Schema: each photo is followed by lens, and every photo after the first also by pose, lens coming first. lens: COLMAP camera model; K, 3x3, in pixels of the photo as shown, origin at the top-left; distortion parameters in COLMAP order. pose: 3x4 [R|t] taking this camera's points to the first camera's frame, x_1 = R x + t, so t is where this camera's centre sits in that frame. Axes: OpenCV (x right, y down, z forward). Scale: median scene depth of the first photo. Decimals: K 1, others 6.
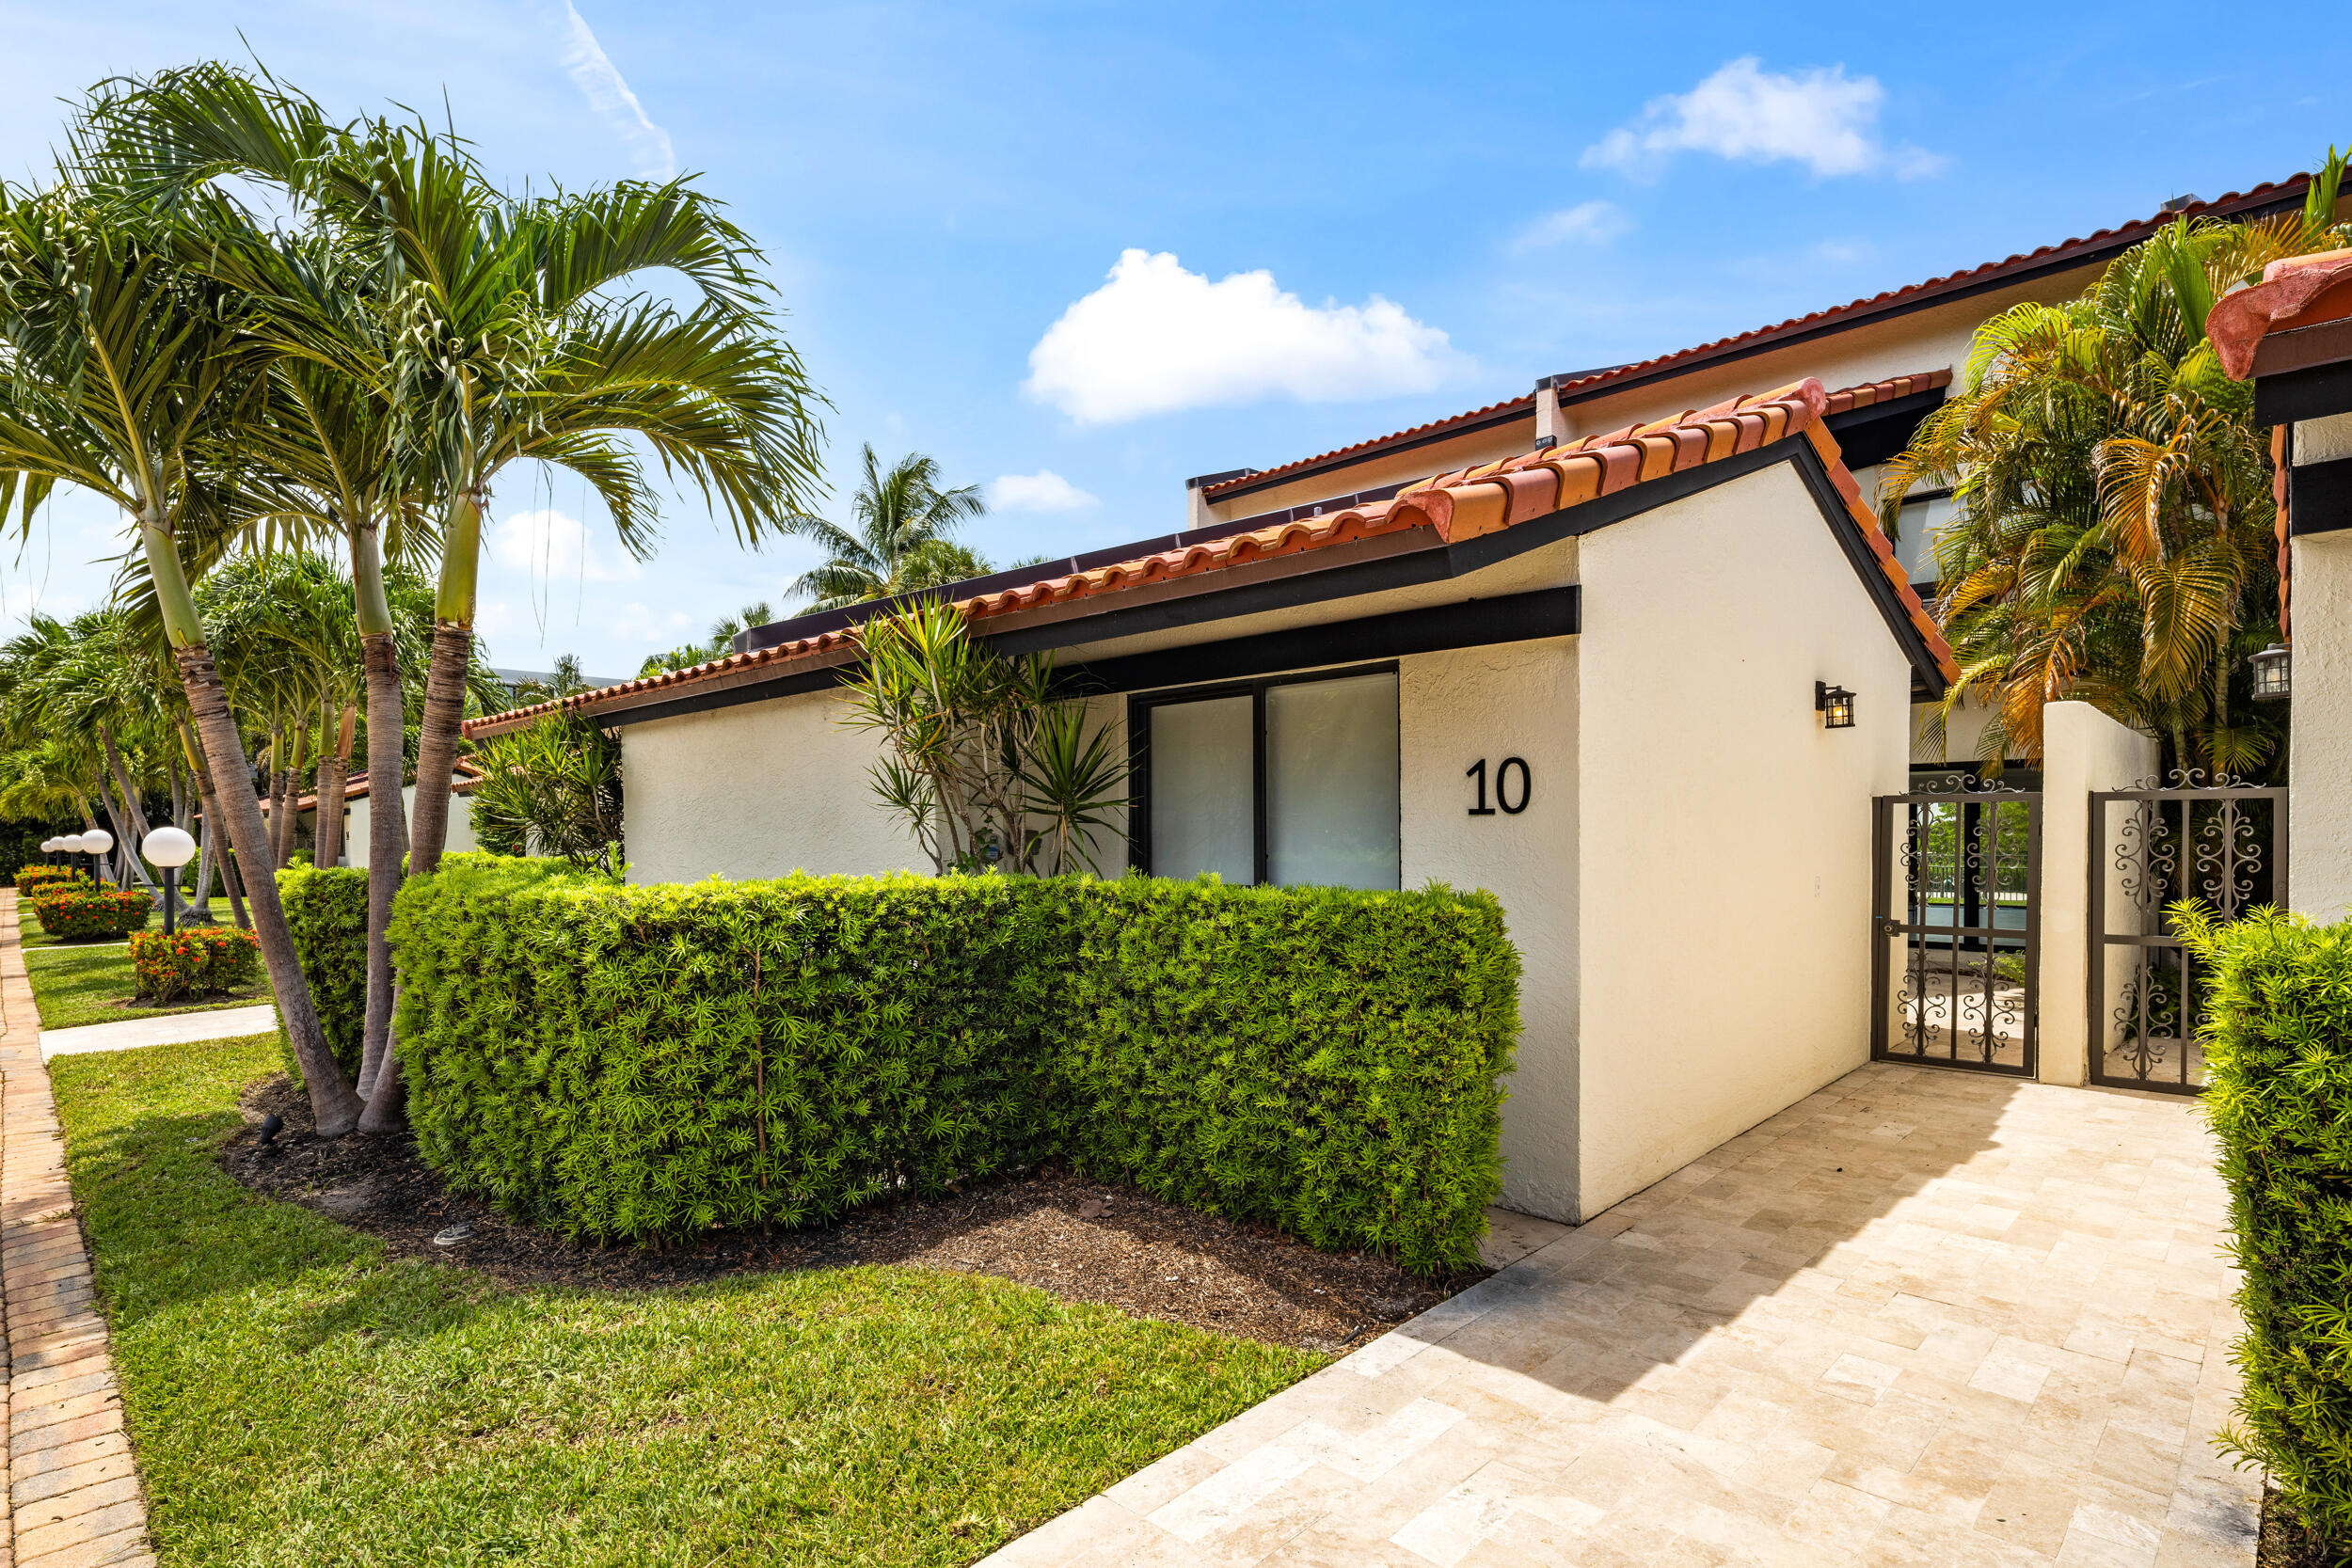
lens RADIAL K [[769.8, 0, 1273.3], [0, 769.8, 838.9], [0, 0, 1]] dist [0.000630, 0.000010]
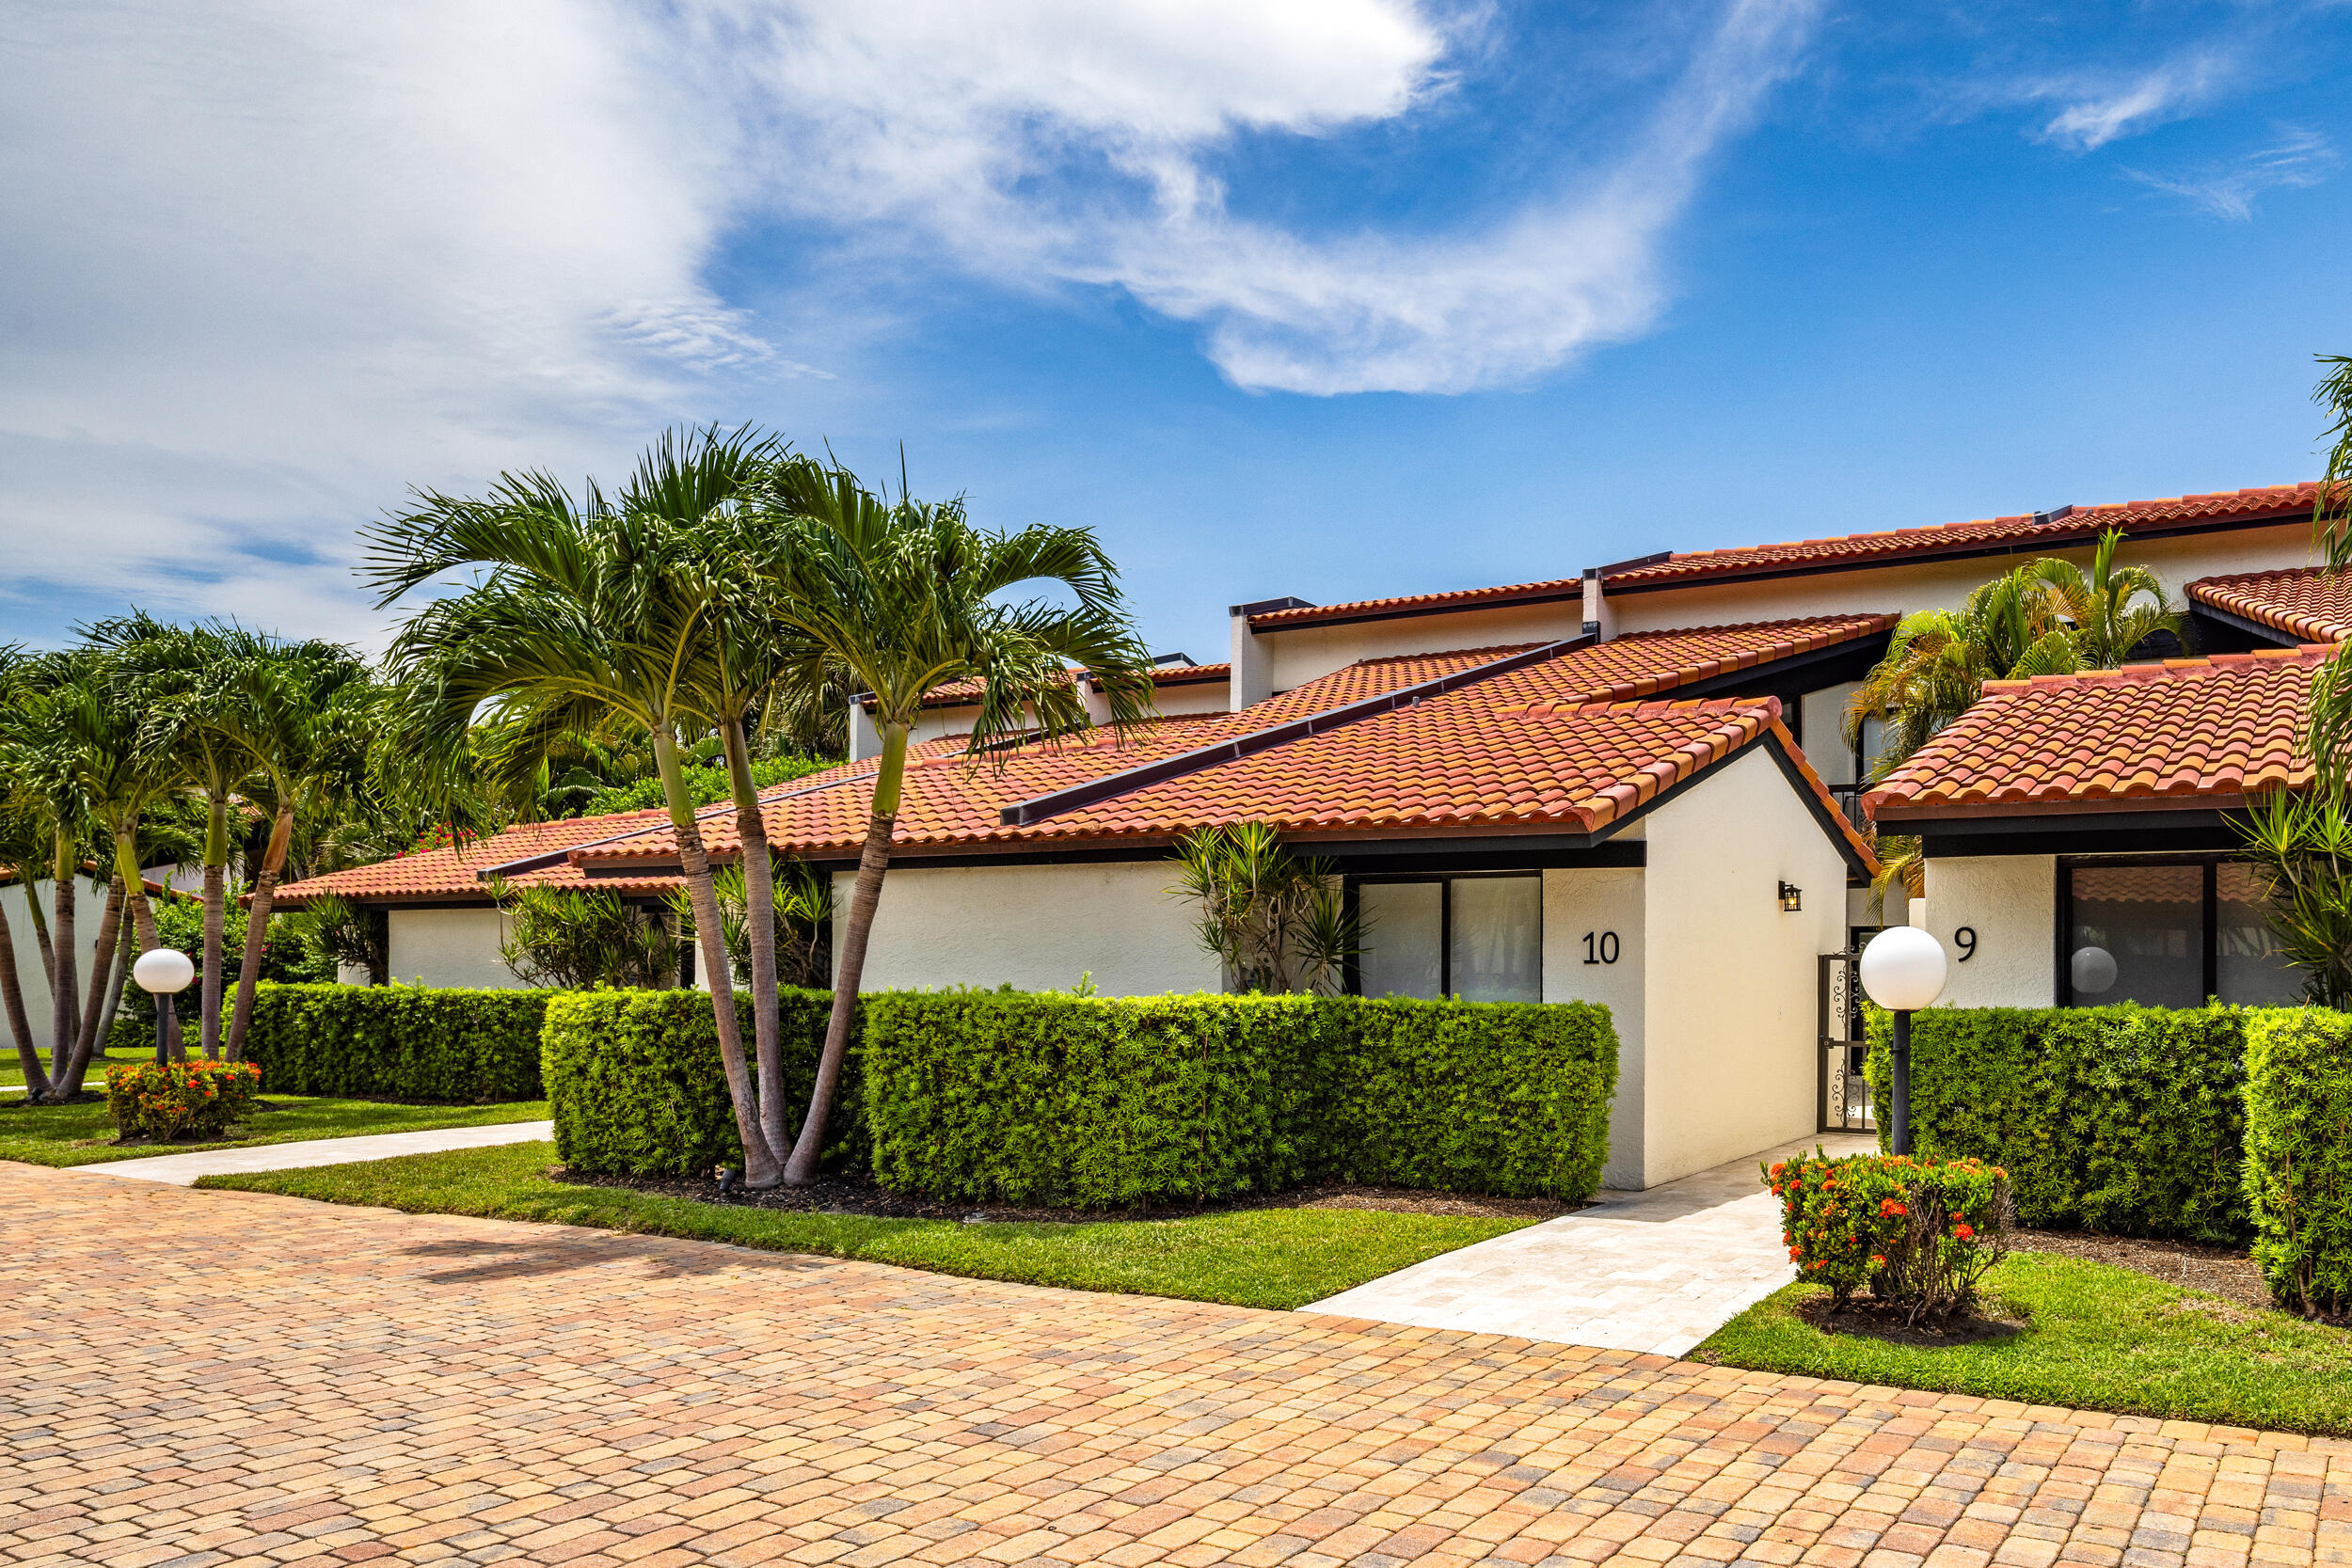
lens RADIAL K [[1804.5, 0, 1177.3], [0, 1804.5, 932.7], [0, 0, 1]] dist [-0.000456, -0.003784]
pose [[0.981709, 0.019956, 0.189338, -1.435162], [-0.012983, 0.999193, -0.038000, 0.066697], [-0.189944, 0.034847, 0.981176, -2.856416]]
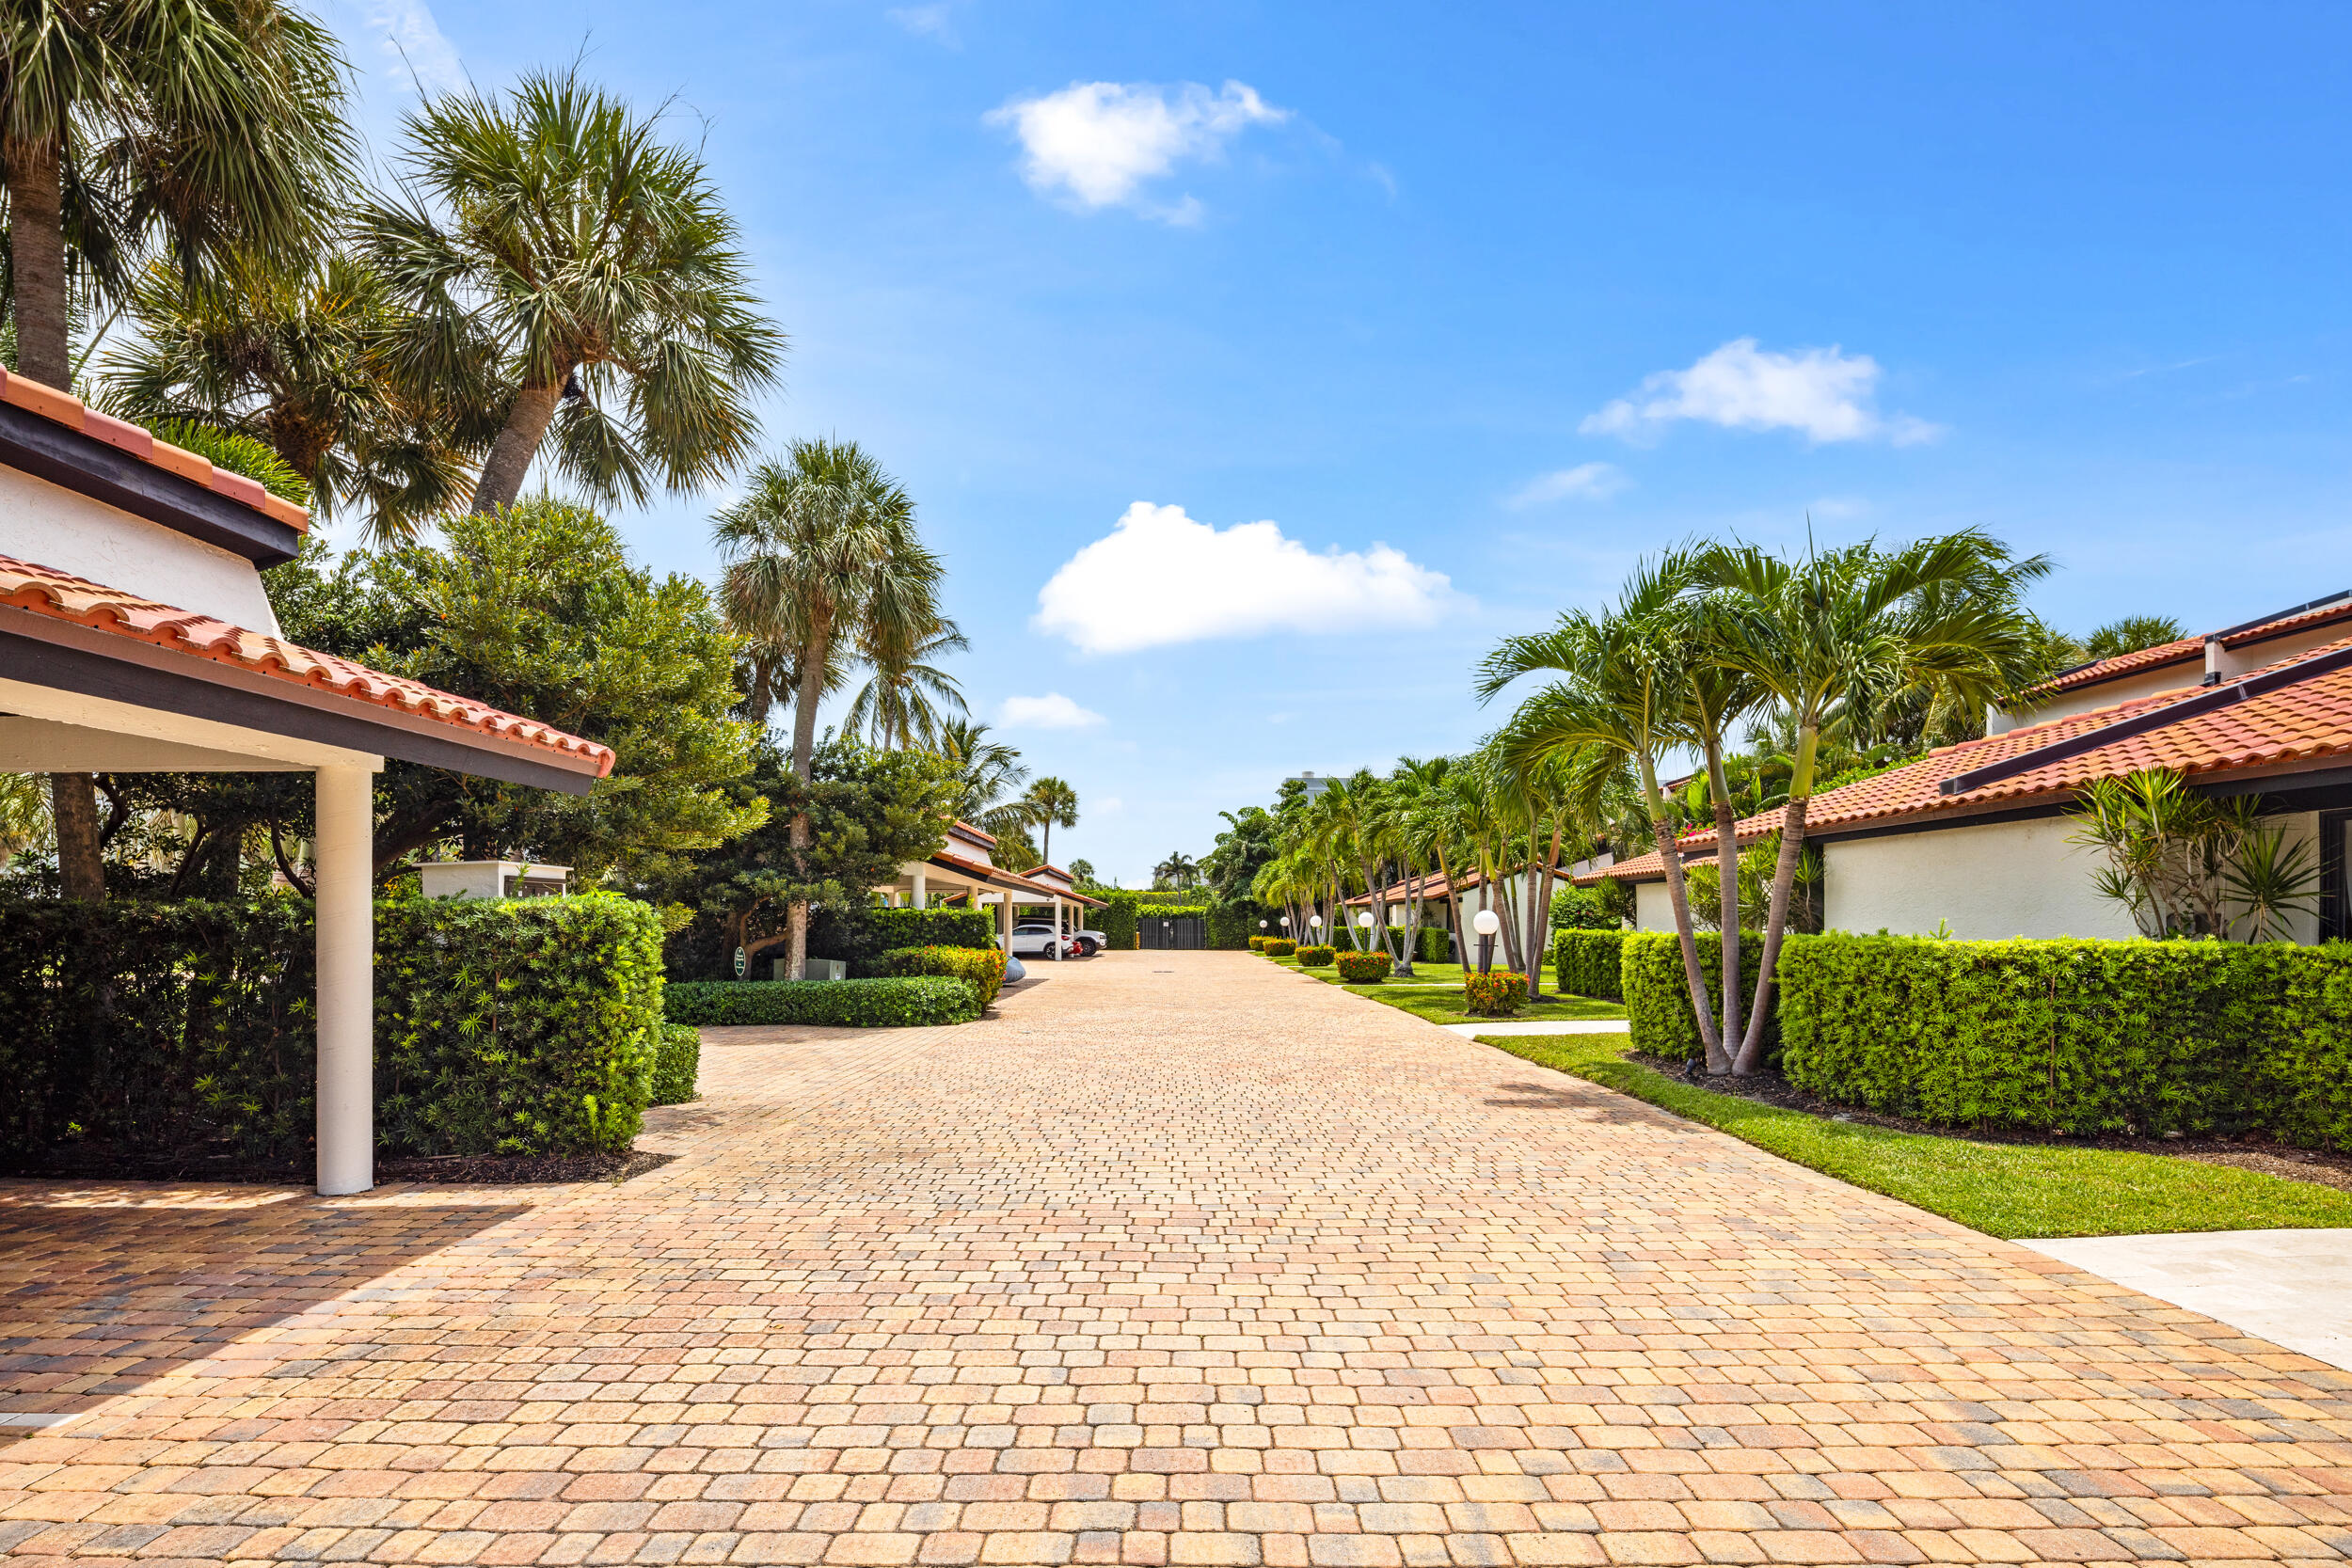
lens RADIAL K [[1125.3, 0, 1182.5], [0, 1125.3, 913.4], [0, 0, 1]] dist [-0.002666, -0.001530]
pose [[0.618926, 0.005204, -0.785432, 0.146856], [-0.019121, 0.999782, -0.008444, 0.053007], [0.785217, 0.020244, 0.618890, -2.199897]]
